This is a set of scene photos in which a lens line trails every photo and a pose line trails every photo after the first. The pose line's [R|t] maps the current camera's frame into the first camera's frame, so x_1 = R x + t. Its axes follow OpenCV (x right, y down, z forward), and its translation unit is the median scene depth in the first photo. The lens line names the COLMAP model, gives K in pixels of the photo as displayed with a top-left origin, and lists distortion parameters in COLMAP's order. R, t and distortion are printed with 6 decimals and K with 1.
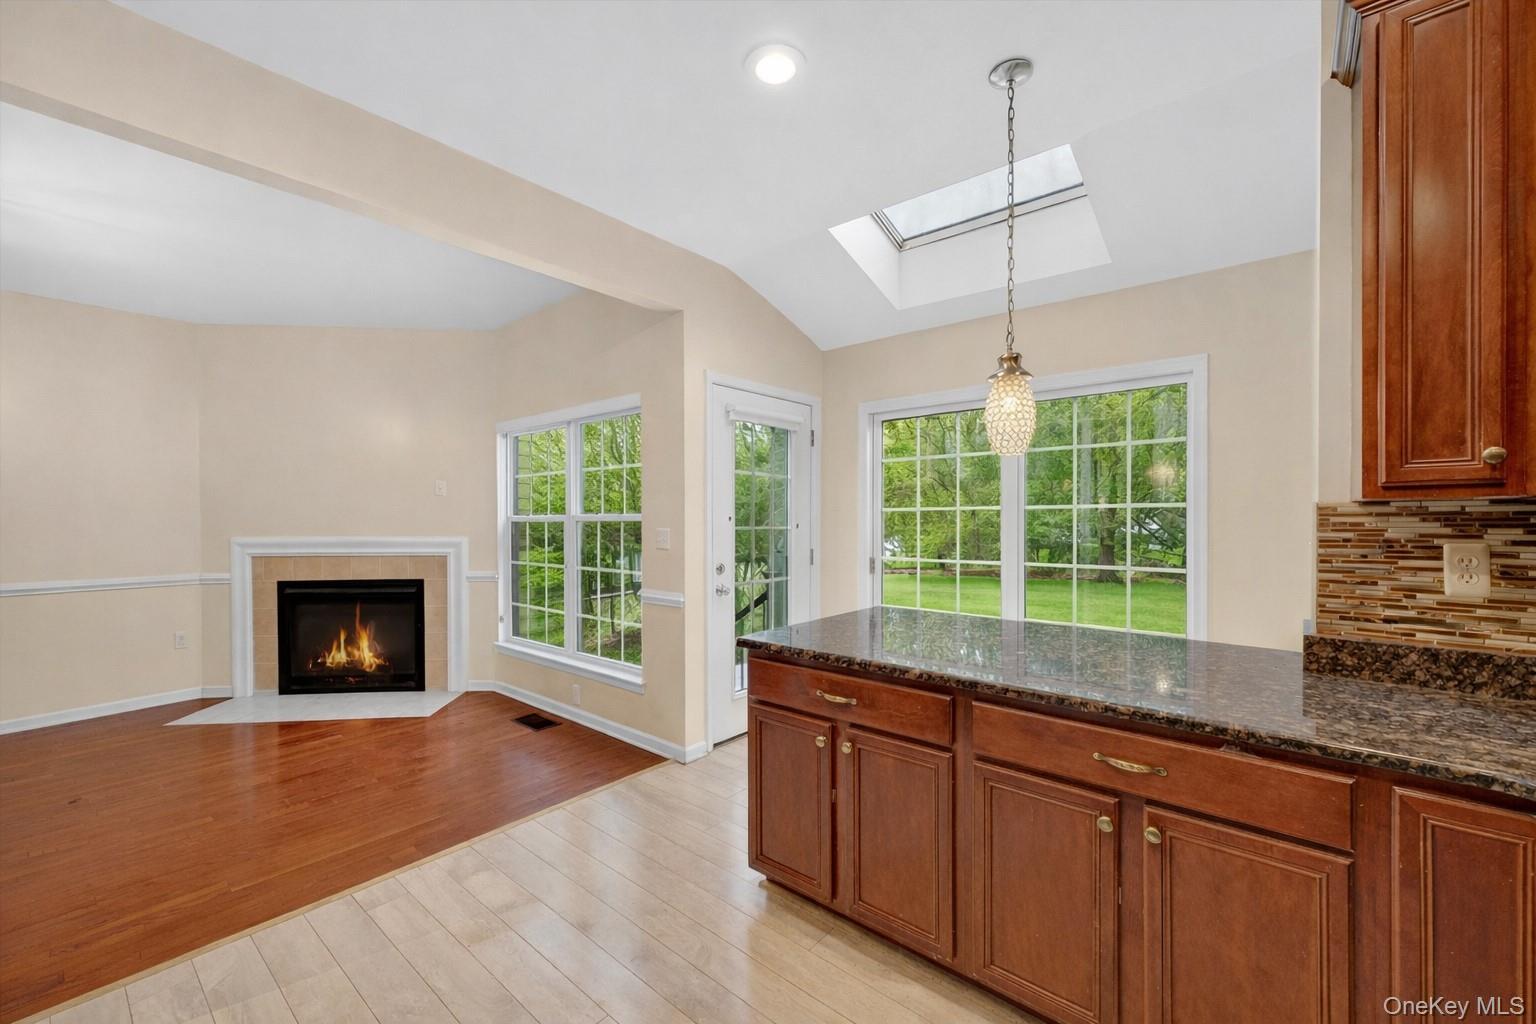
lens RADIAL K [[611.4, 0, 768.0], [0, 611.4, 512.0], [0, 0, 1]] dist [-0.000991, -0.000037]
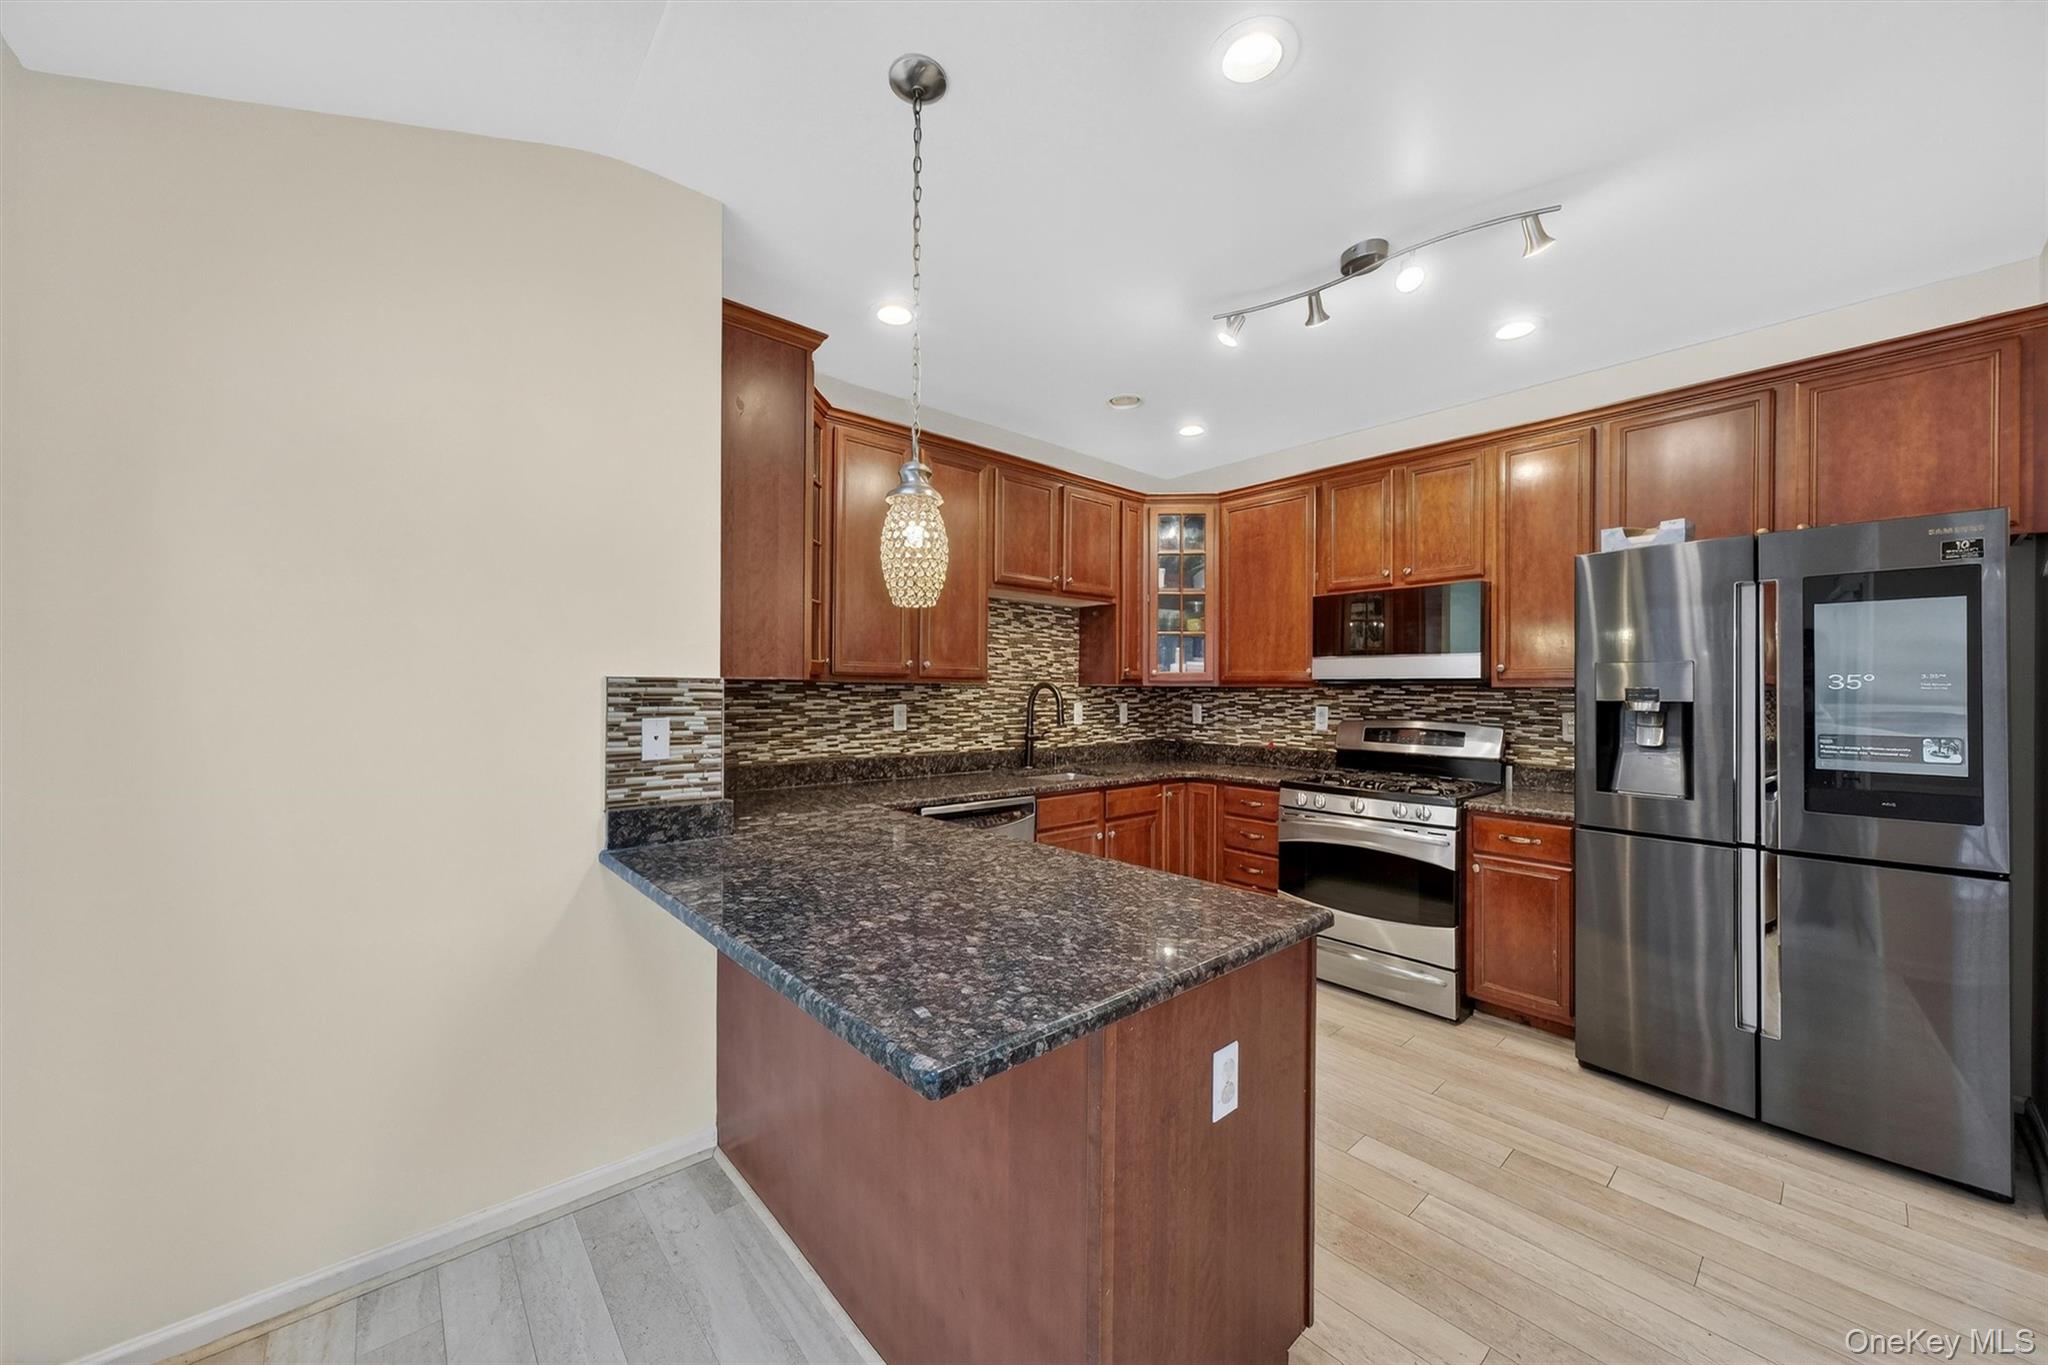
lens RADIAL K [[704.0, 0, 1007.5], [0, 704.0, 693.6], [0, 0, 1]] dist [0.008999, 0.000099]
pose [[-0.983707, -0.006881, 0.179646, 0.065824], [-0.007230, 0.999973, -0.001288, 0.003047], [-0.179633, -0.002566, -0.983730, 0.816354]]
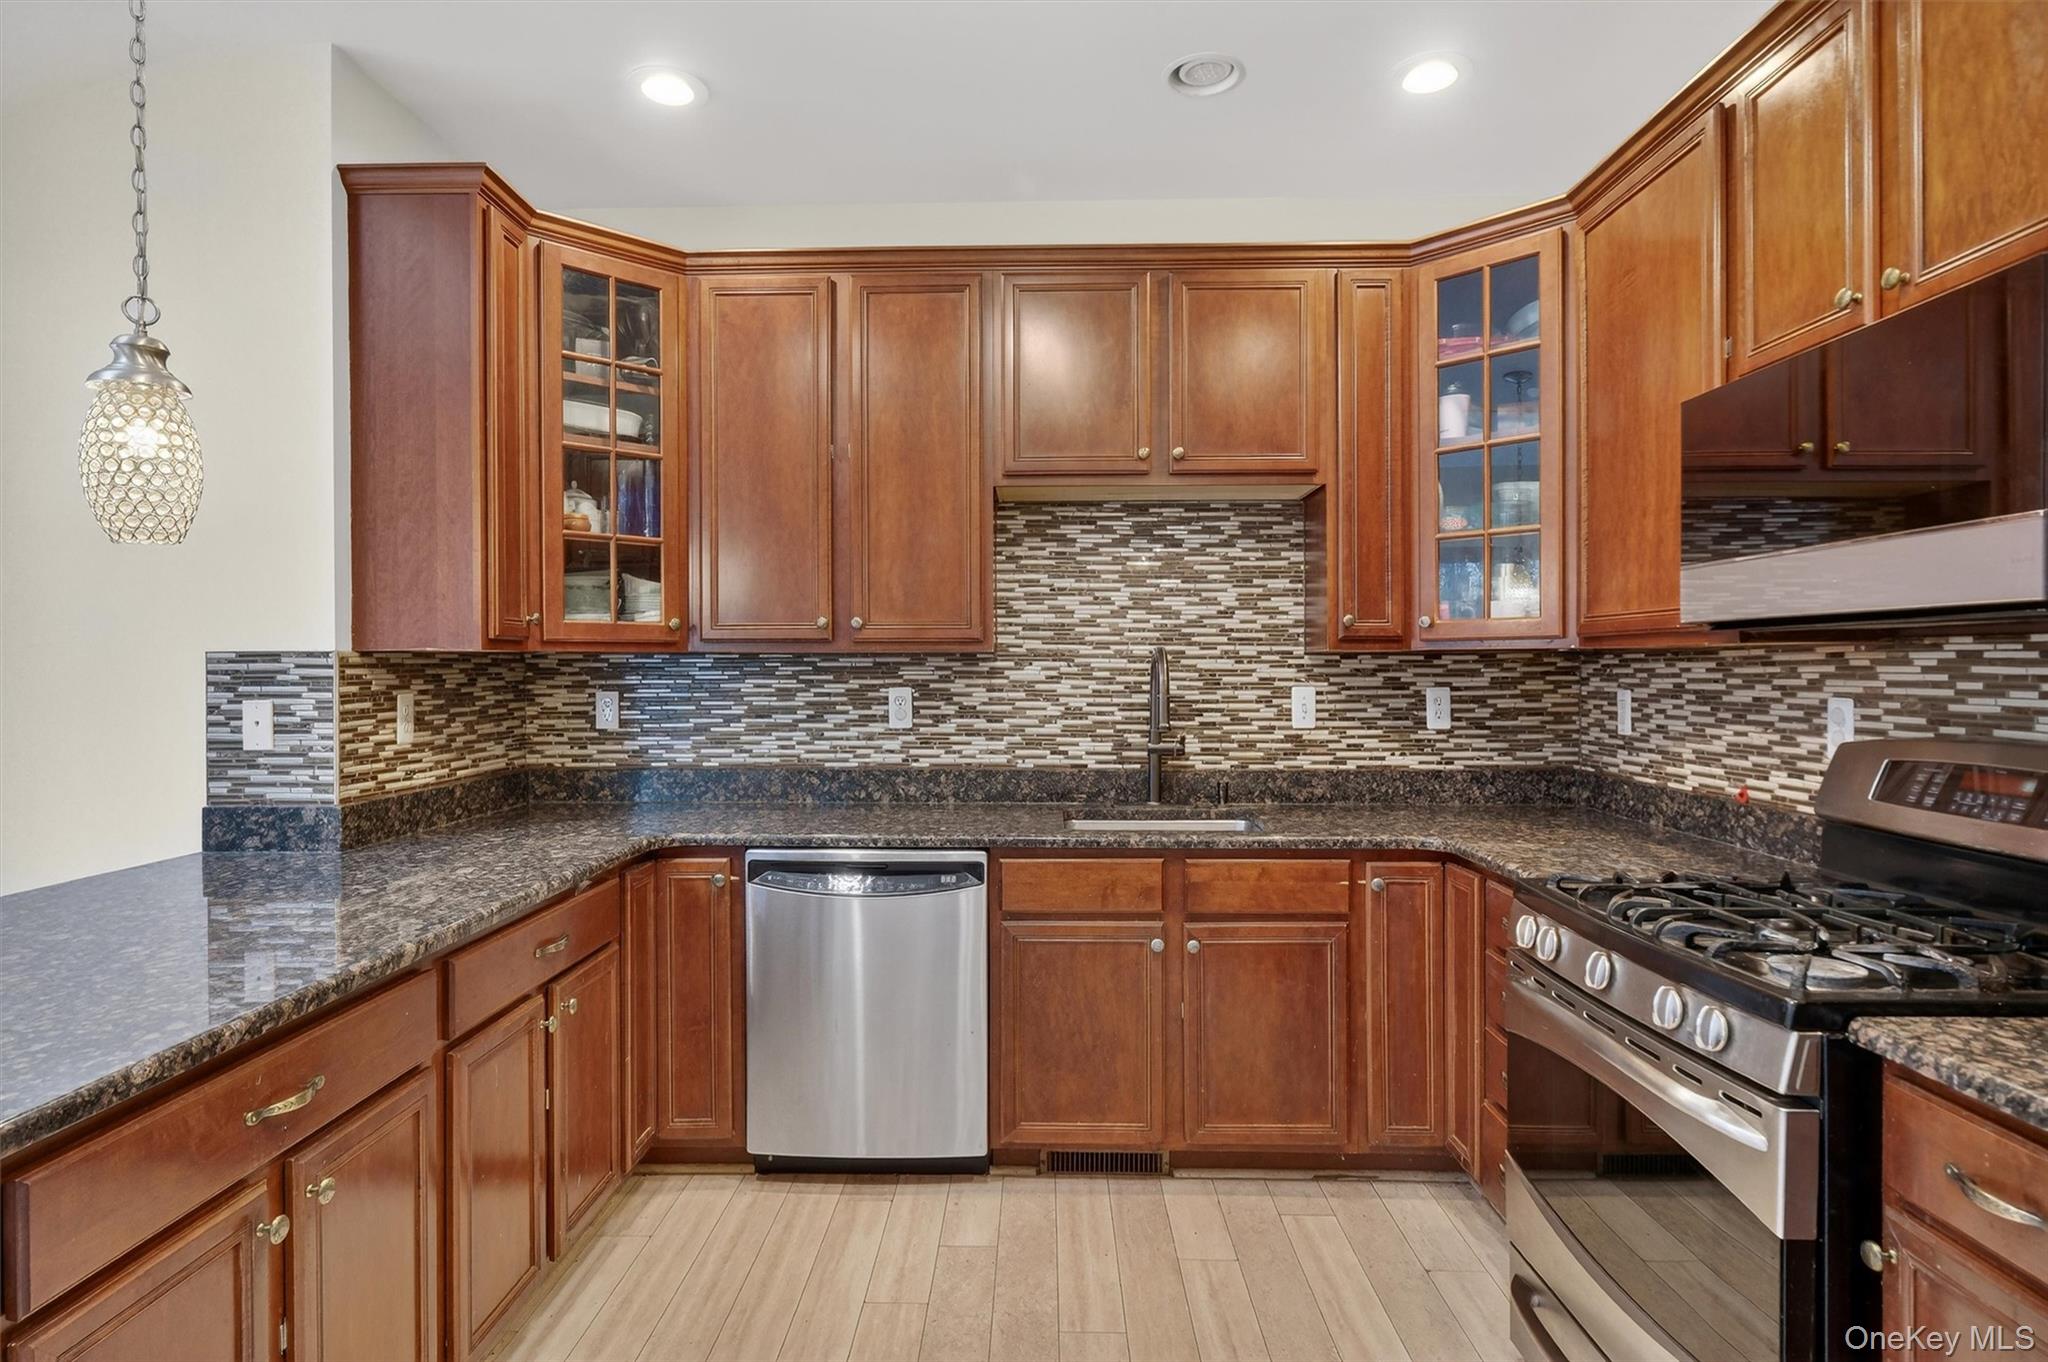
lens RADIAL K [[1035.9, 0, 1024.0], [0, 1035.9, 681.0], [0, 0, 1]] dist [0.002910, 0.001079]
pose [[-0.629052, -0.008326, 0.777319, -0.317986], [-0.001696, 0.999955, 0.009338, 0.003745], [-0.777362, 0.004556, -0.629038, 0.442490]]
